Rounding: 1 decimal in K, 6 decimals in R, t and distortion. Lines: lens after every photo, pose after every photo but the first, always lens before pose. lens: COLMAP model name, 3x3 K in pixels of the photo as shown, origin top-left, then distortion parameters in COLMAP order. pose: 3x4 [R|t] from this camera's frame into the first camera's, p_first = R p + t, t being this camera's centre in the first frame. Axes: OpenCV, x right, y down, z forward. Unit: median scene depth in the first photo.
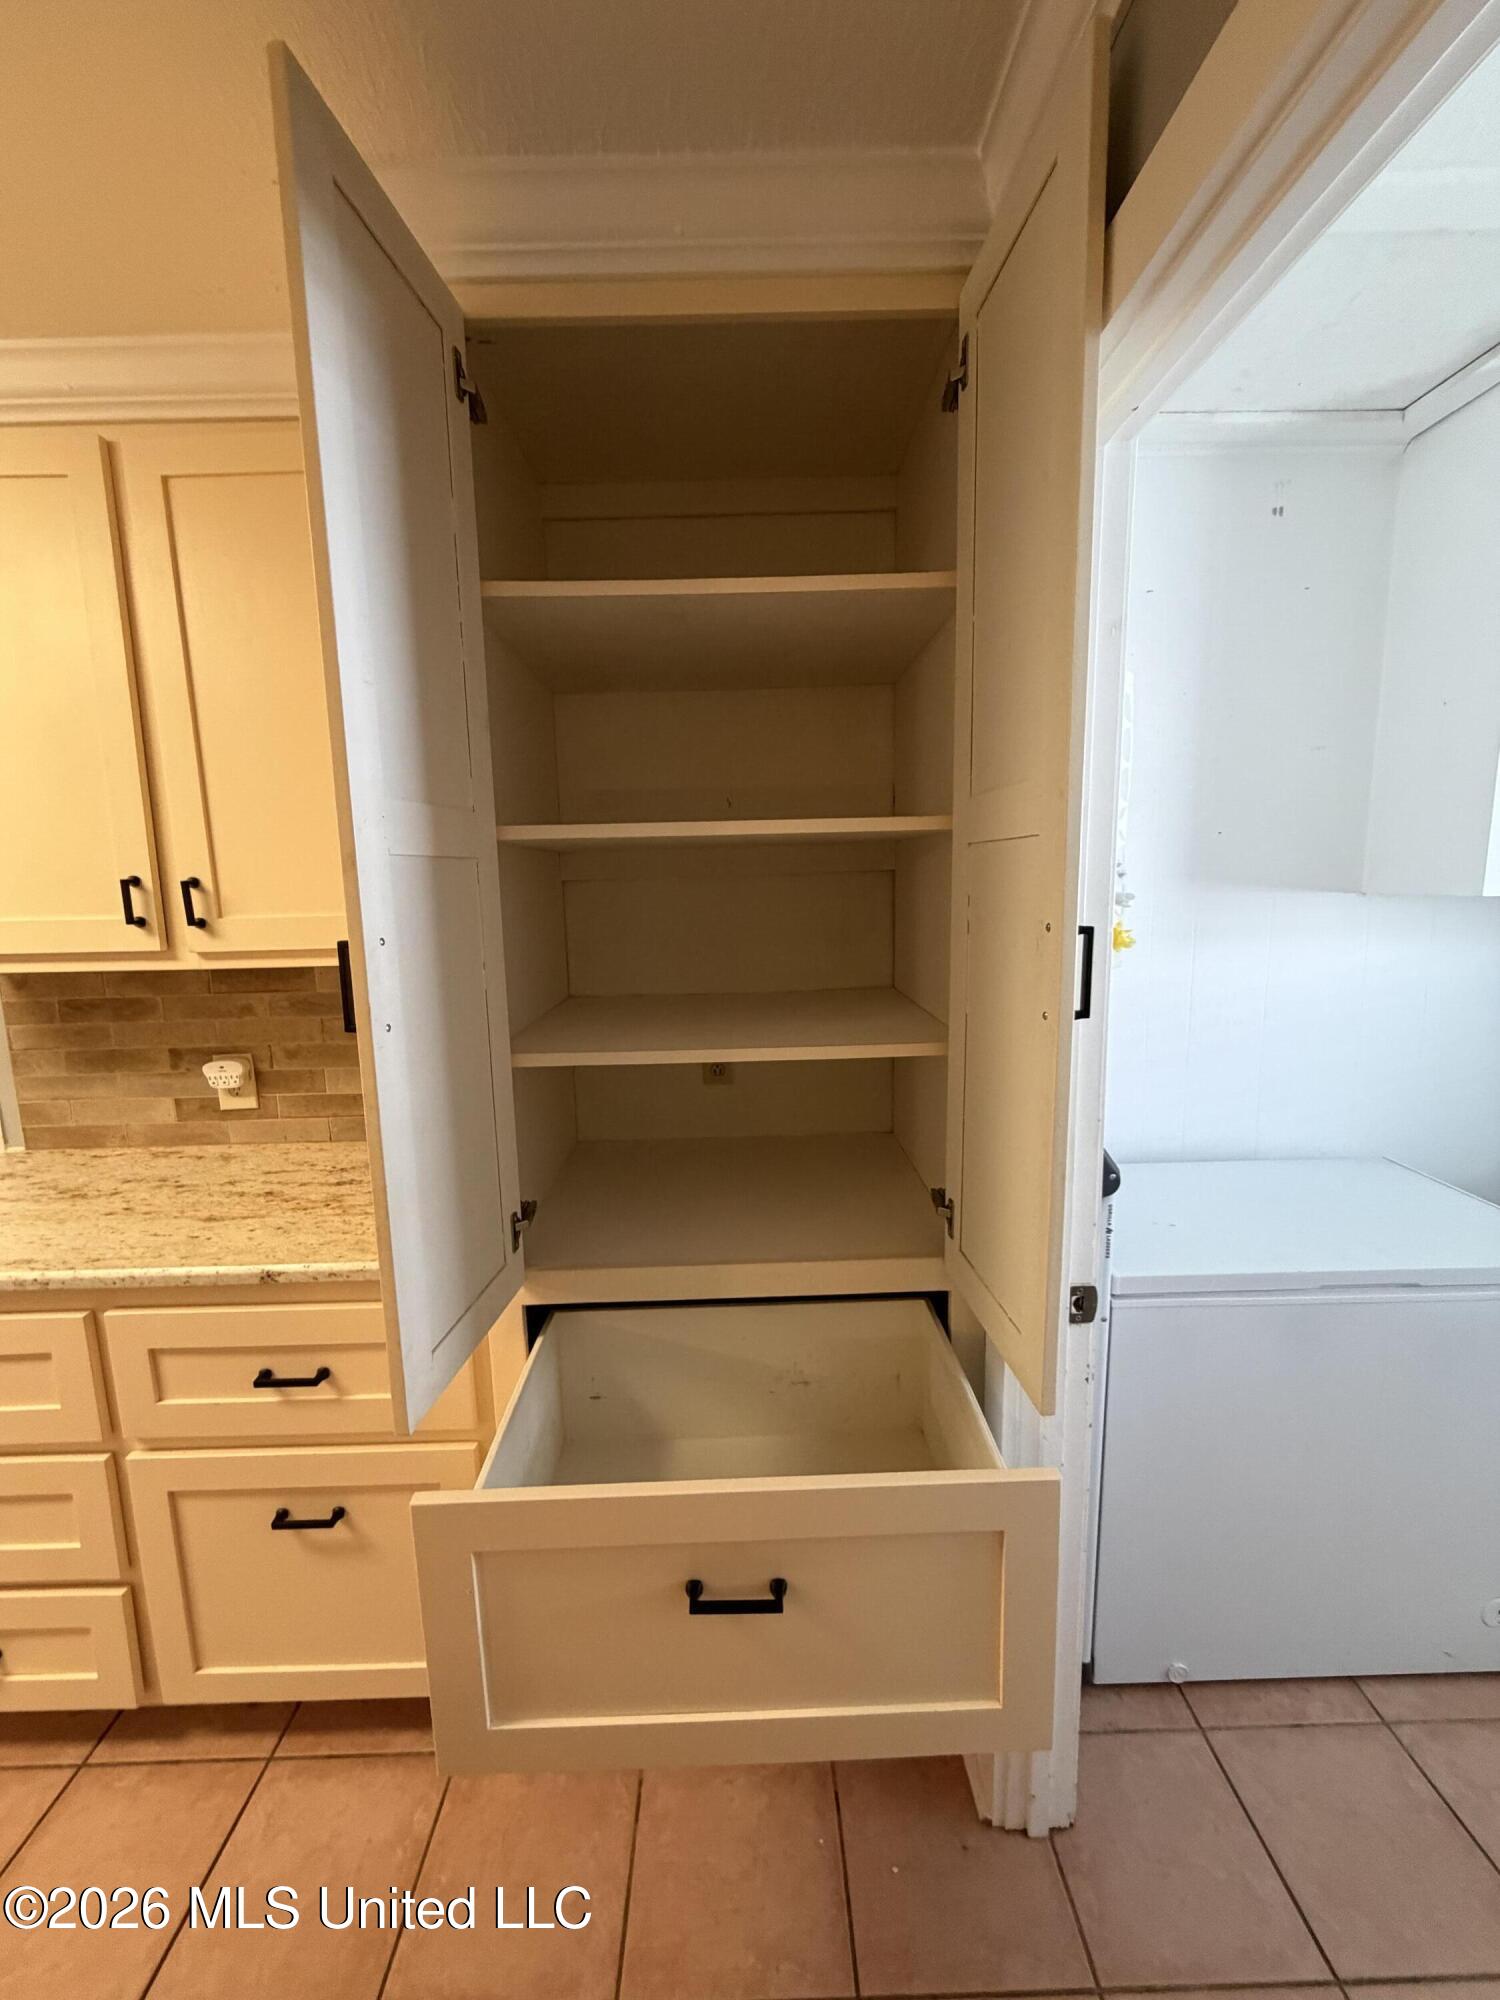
lens RADIAL K [[797.0, 0, 750.0], [0, 797.0, 1000.0], [0, 0, 1]] dist [-0.000007, -0.000036]
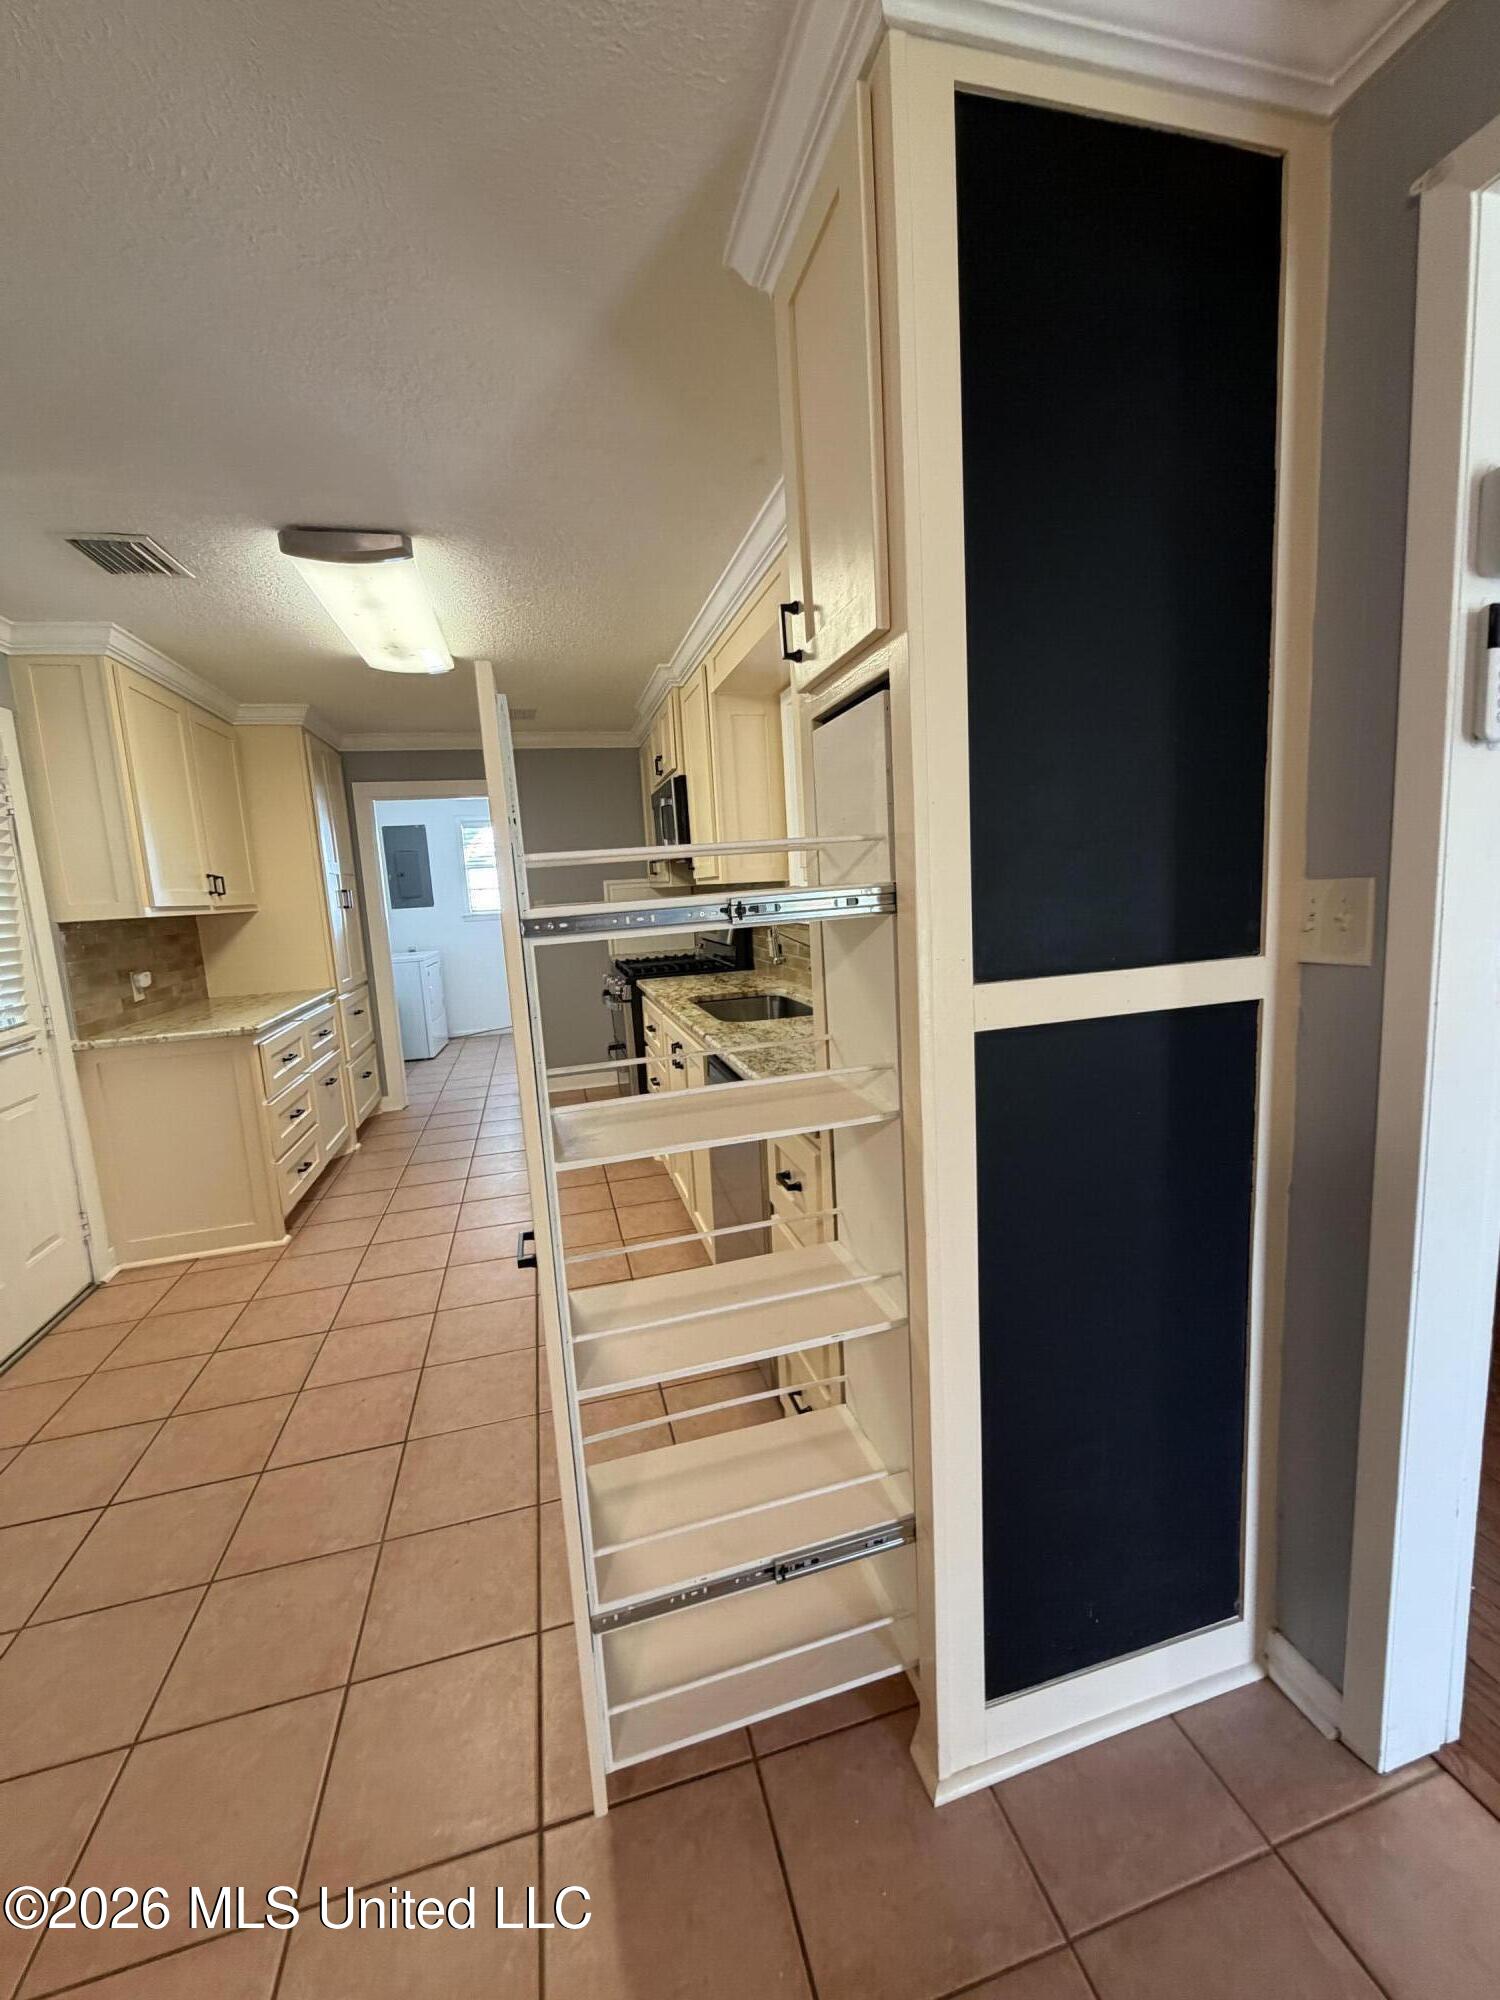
lens RADIAL K [[797.0, 0, 750.0], [0, 797.0, 1000.0], [0, 0, 1]] dist [-0.000007, -0.000036]
pose [[-0.252690, -0.109913, 0.961284, -2.887080], [0.214803, 0.962360, 0.166501, 0.134221], [-0.943402, 0.248560, -0.219569, 0.045630]]
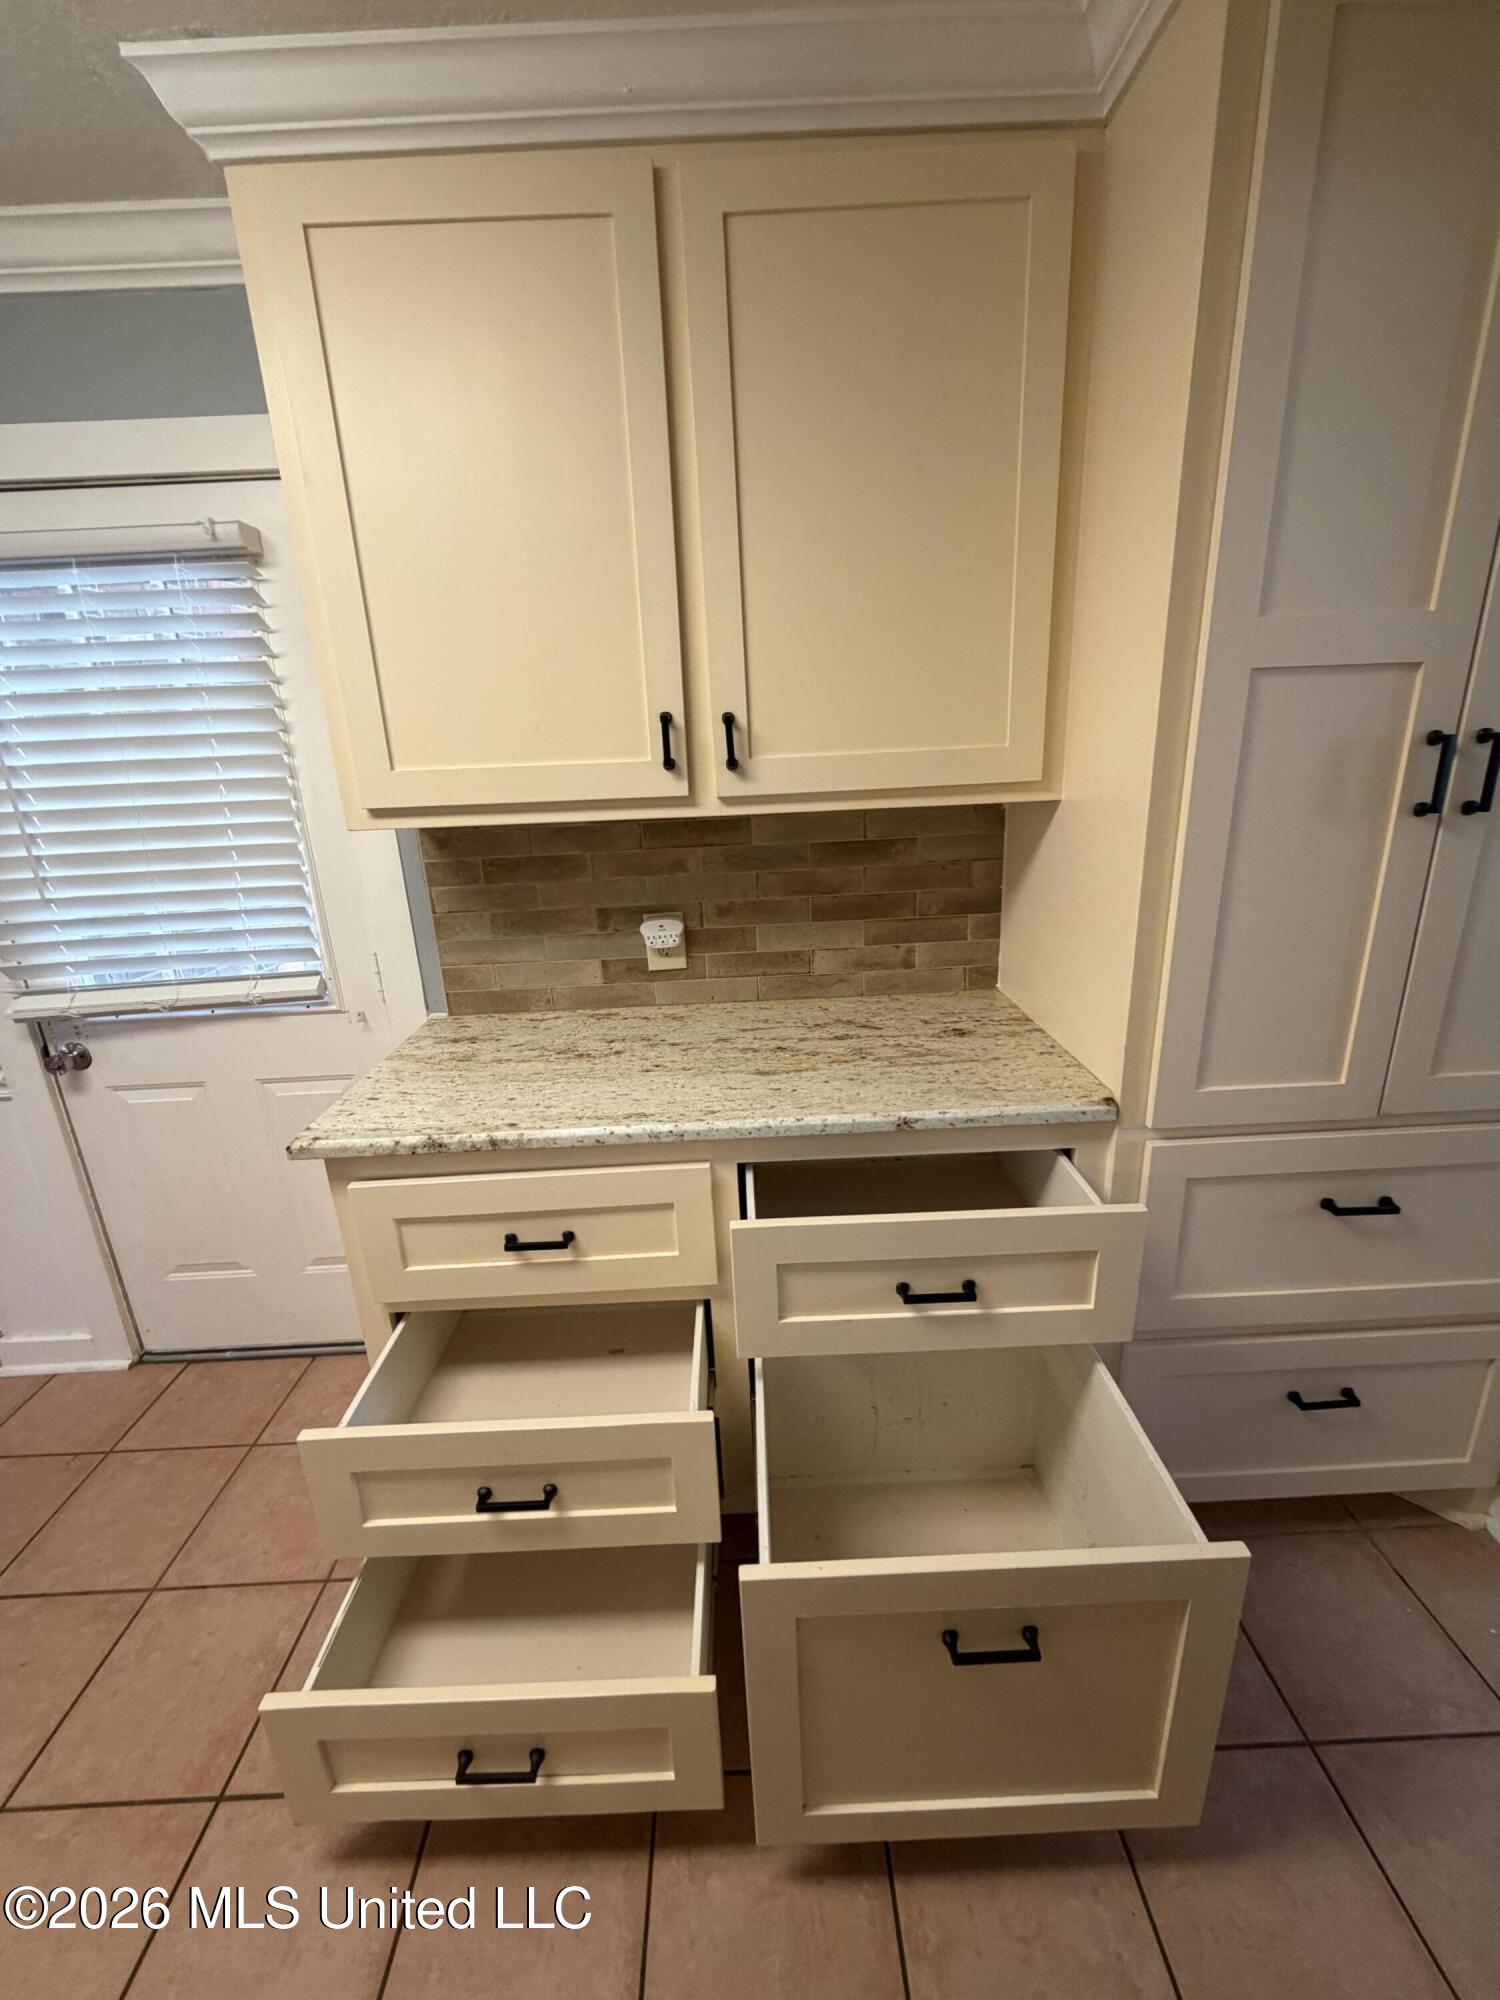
lens RADIAL K [[802.6, 0, 747.5], [0, 802.6, 984.5], [0, 0, 1]] dist [0.006739, 0.000007]
pose [[0.999770, -0.021380, -0.001924, -0.553026], [0.021450, 0.991367, 0.129347, 0.031088], [-0.000858, -0.129358, 0.991598, 0.027547]]
